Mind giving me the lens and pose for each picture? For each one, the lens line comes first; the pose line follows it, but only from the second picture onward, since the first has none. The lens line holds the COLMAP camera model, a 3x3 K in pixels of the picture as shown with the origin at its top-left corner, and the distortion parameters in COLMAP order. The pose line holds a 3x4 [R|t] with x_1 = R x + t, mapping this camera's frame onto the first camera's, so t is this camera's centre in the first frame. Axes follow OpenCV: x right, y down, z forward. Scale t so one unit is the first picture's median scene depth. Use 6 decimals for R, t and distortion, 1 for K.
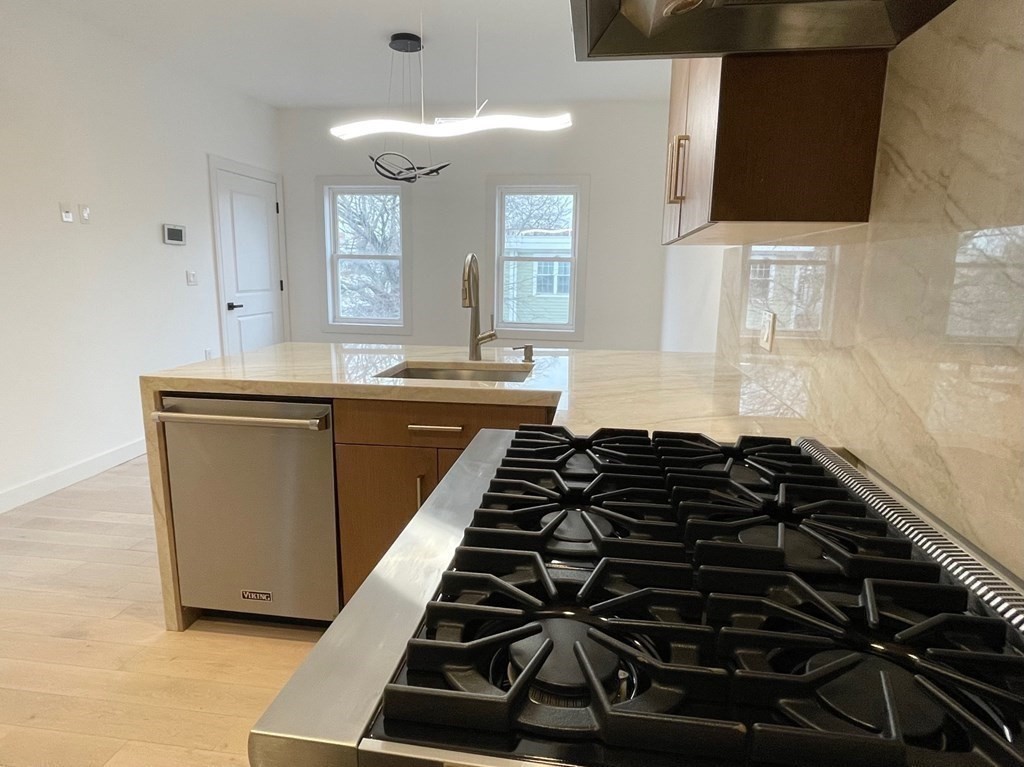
lens RADIAL K [[587.0, 0, 512.0], [0, 587.0, 383.5], [0, 0, 1]] dist [-0.002942, -0.000649]
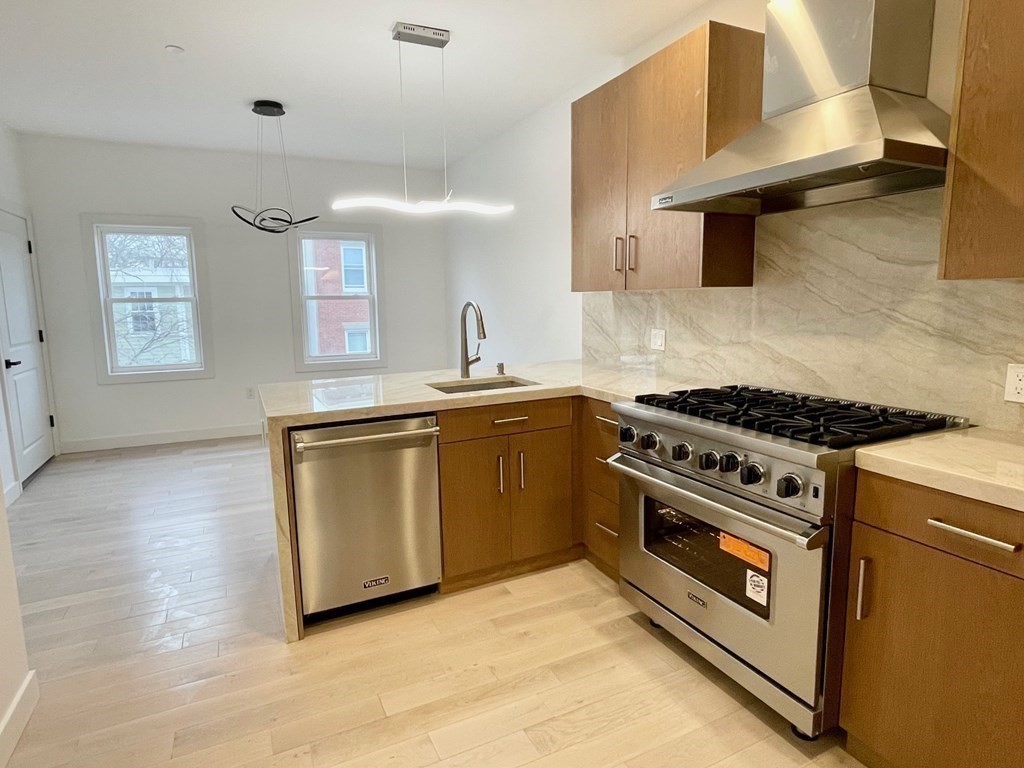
lens RADIAL K [[566.5, 0, 512.0], [0, 566.5, 384.0], [0, 0, 1]] dist [-0.000033, 0.000551]
pose [[0.829160, -0.110761, 0.547929, -0.782095], [0.133676, 0.991023, -0.001957, -0.009842], [-0.542793, 0.074868, 0.836523, -0.175703]]
